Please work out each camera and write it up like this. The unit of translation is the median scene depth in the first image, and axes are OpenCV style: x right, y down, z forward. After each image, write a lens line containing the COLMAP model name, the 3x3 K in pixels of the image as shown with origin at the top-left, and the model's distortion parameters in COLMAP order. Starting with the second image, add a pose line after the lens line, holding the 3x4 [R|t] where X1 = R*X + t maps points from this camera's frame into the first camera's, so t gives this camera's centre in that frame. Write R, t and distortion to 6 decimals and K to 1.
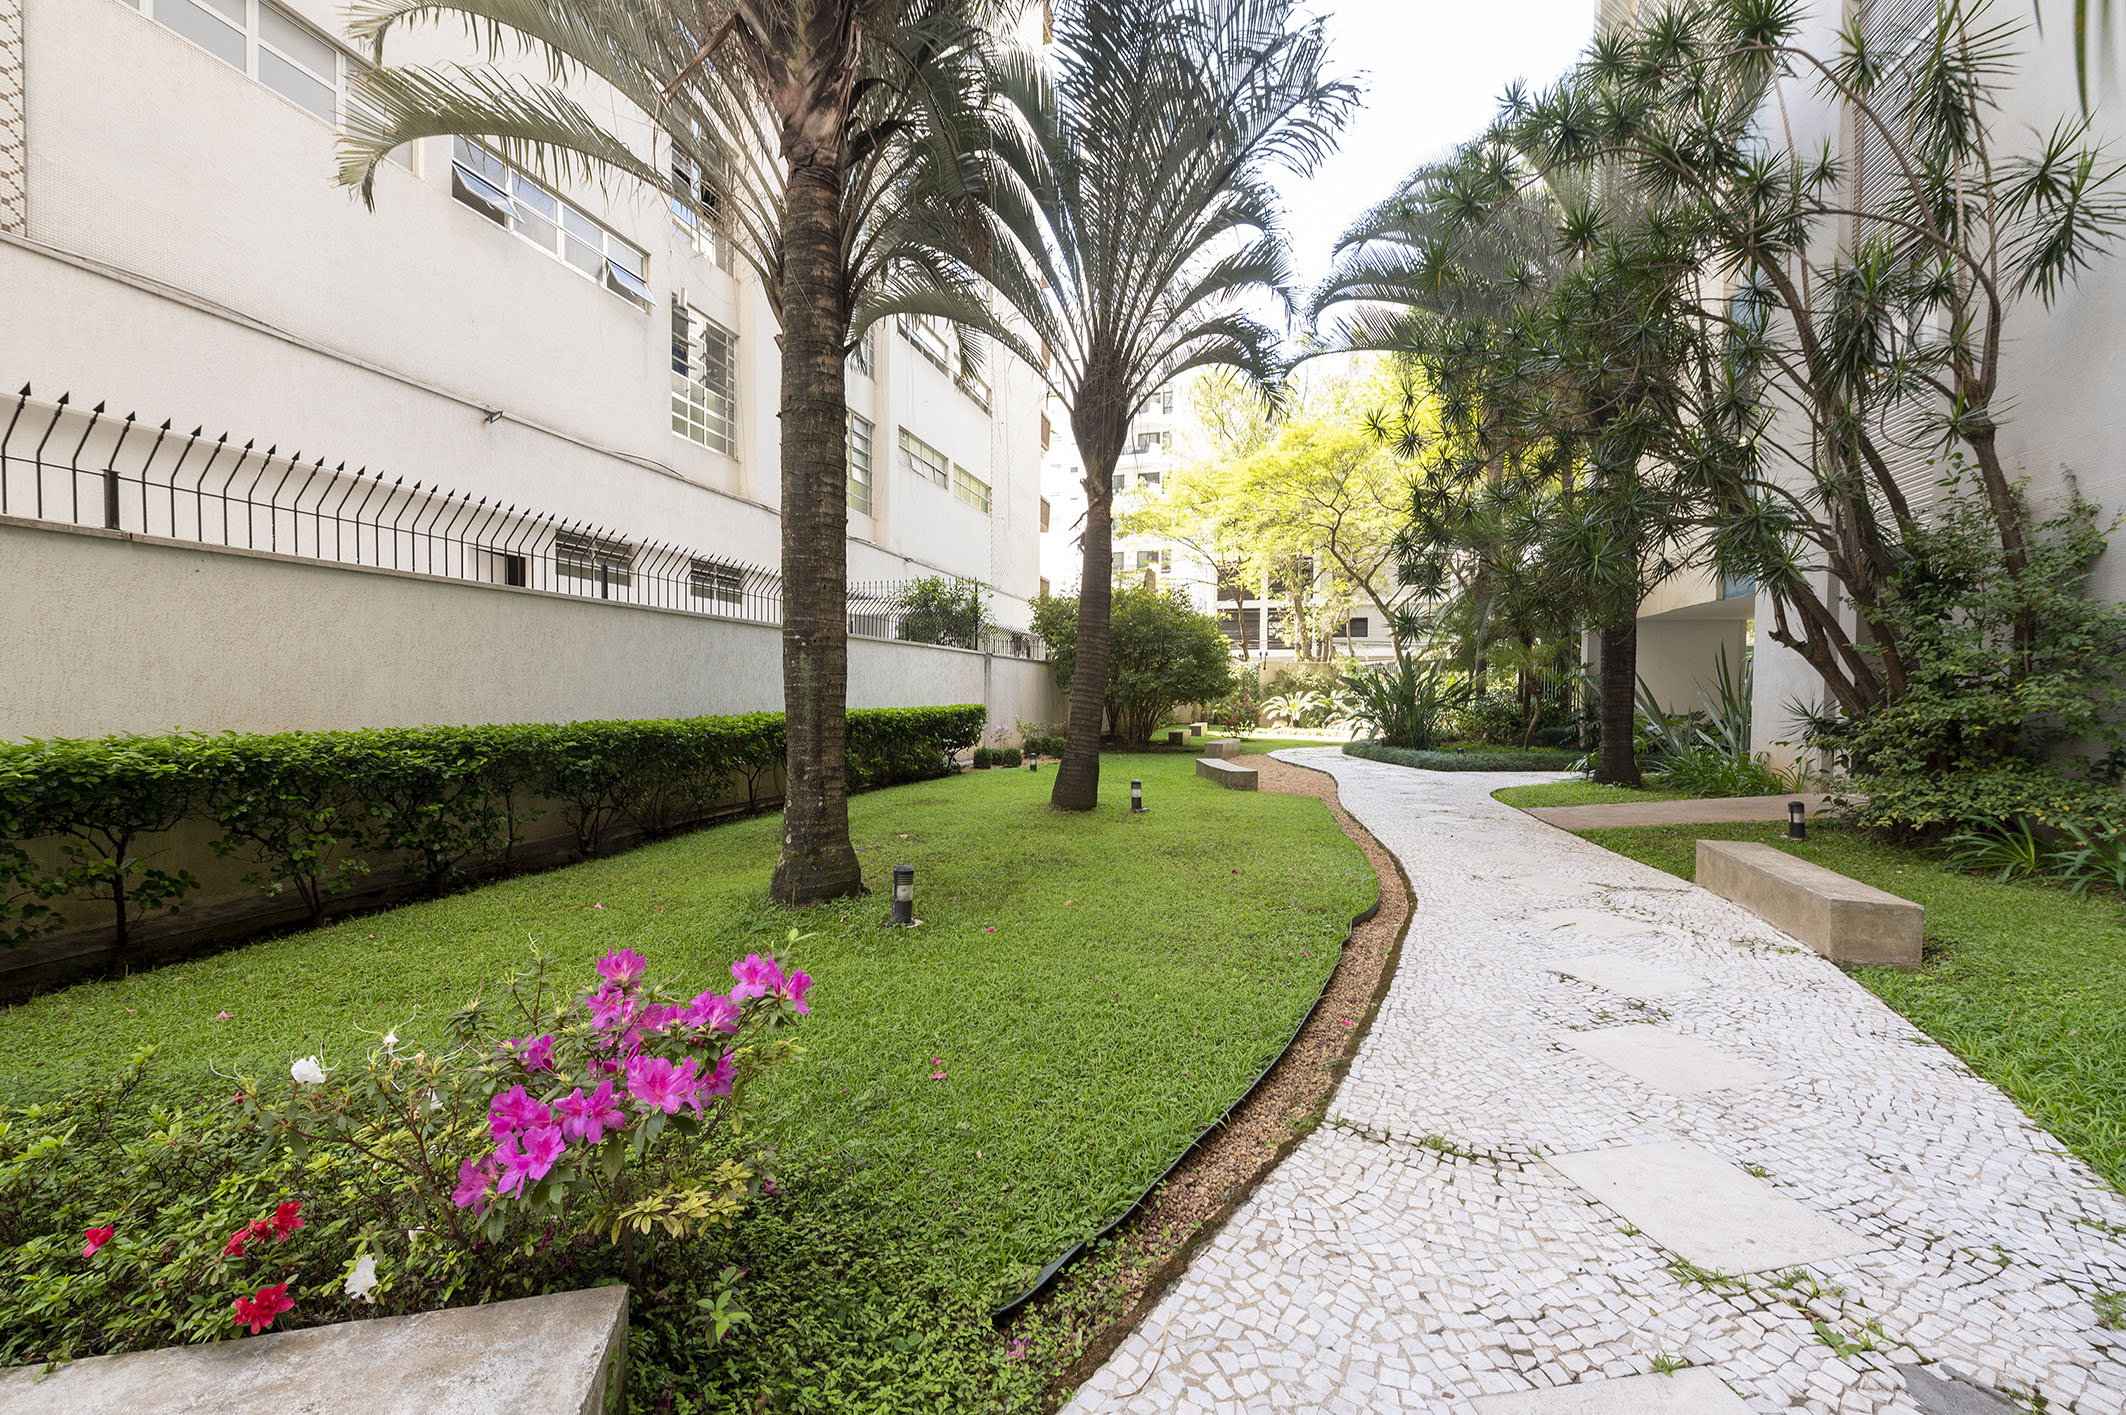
lens RADIAL K [[846.8, 0, 1055.5], [0, 846.8, 710.5], [0, 0, 1]] dist [-0.002069, -0.000306]
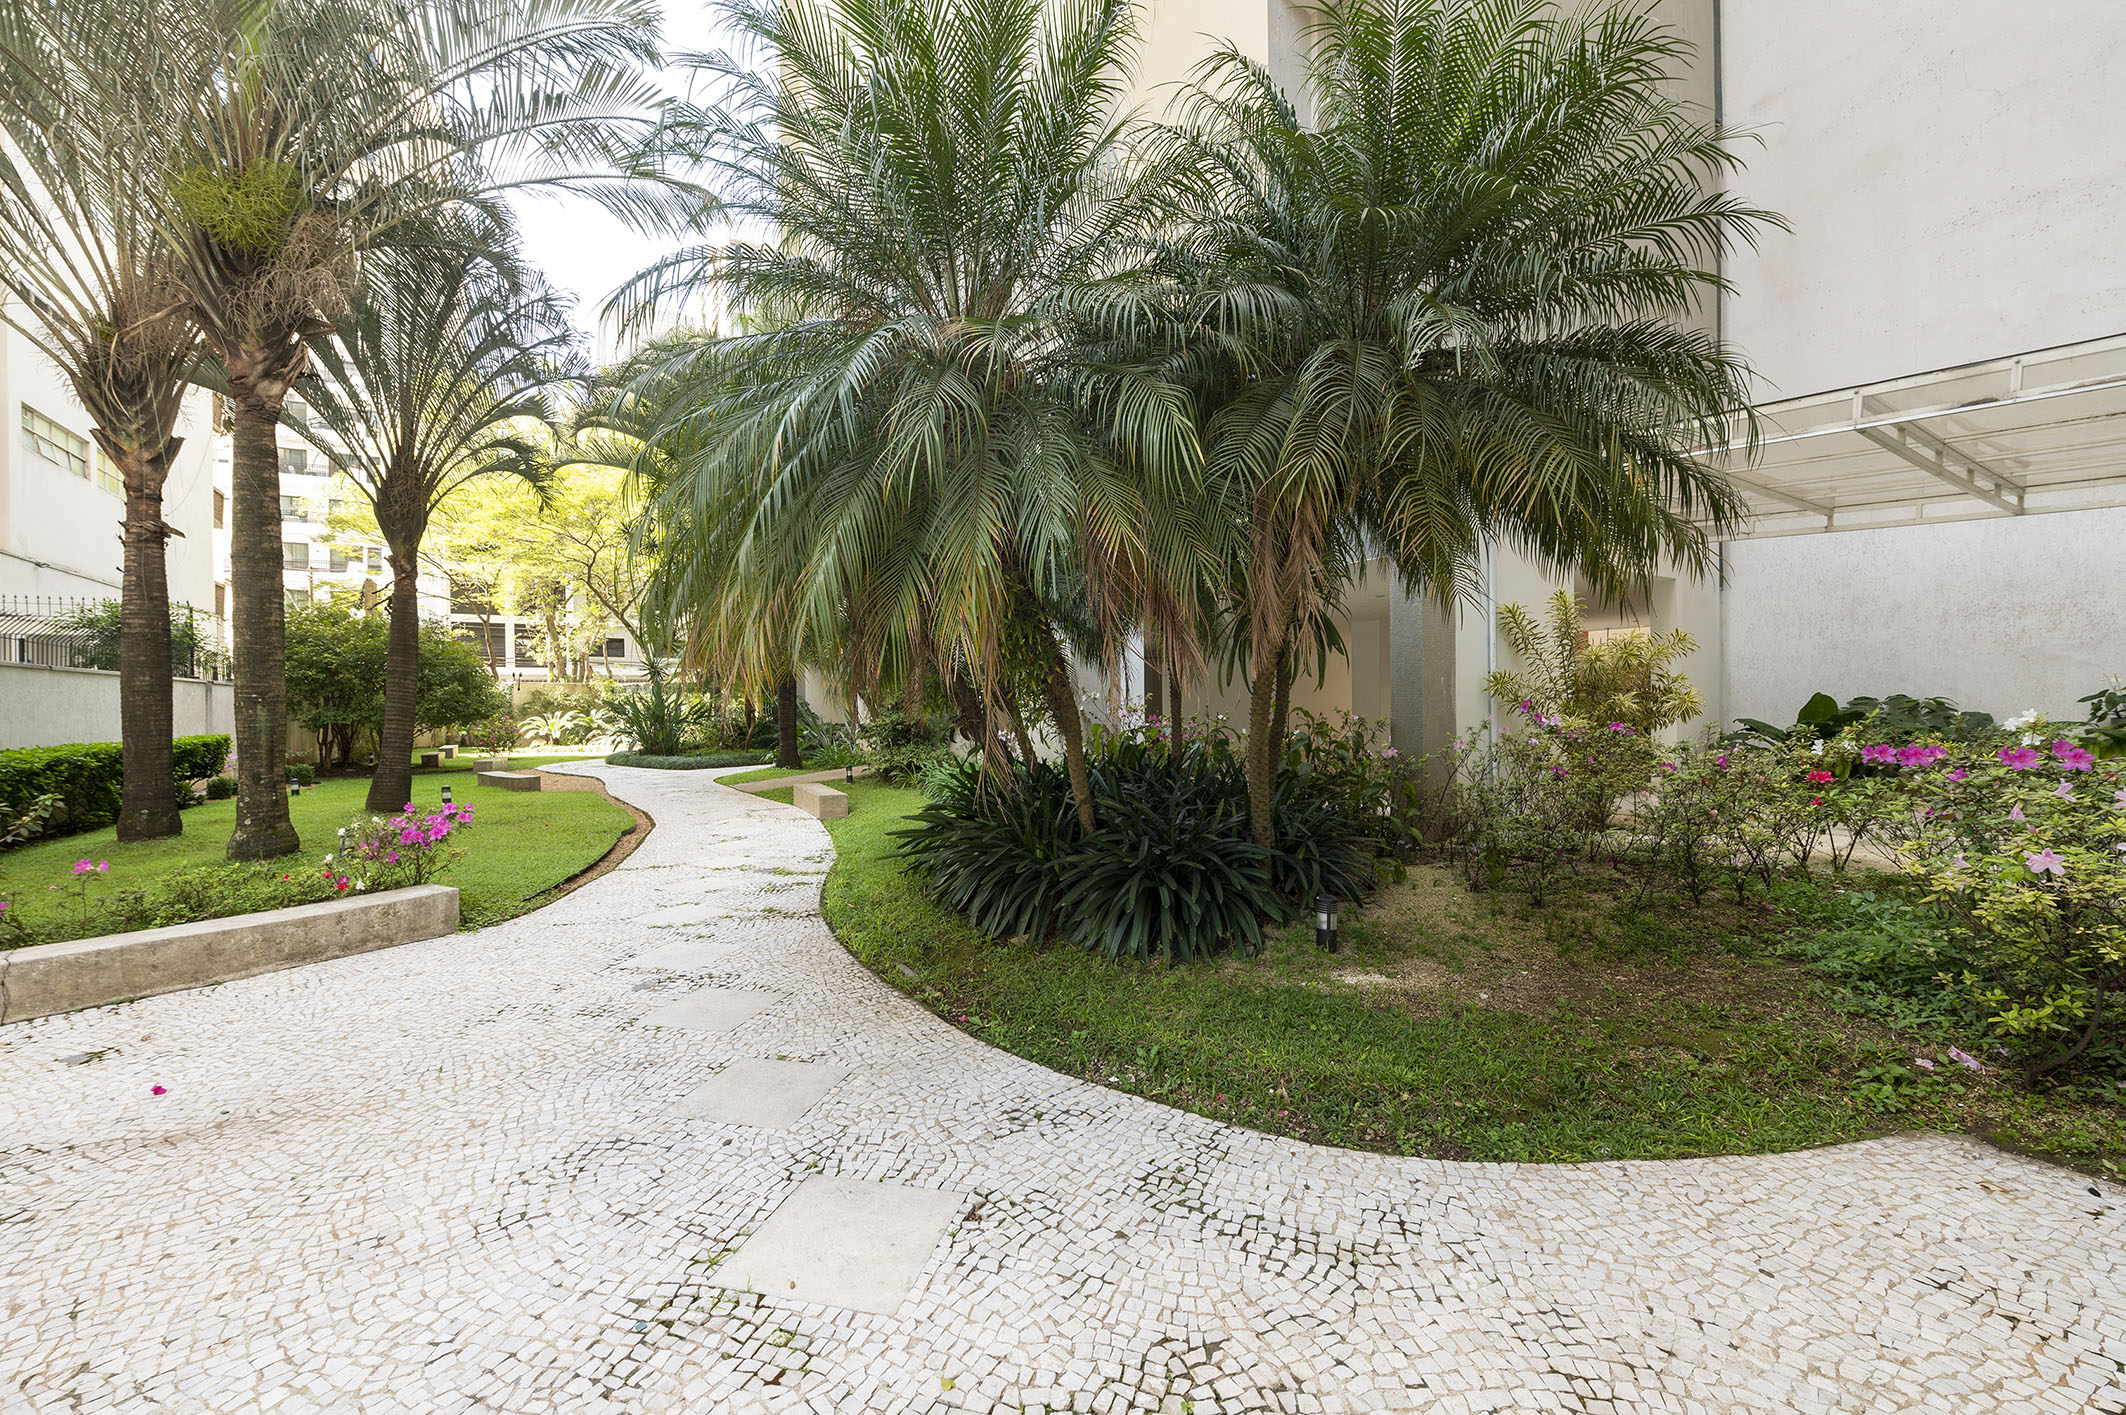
lens RADIAL K [[846.8, 0, 1054.9], [0, 846.8, 715.0], [0, 0, 1]] dist [-0.002069, -0.000306]
pose [[0.680572, -0.023393, 0.732308, -0.099475], [0.031559, 0.999499, 0.002599, -0.001136], [-0.732001, 0.021342, 0.680969, -0.271500]]
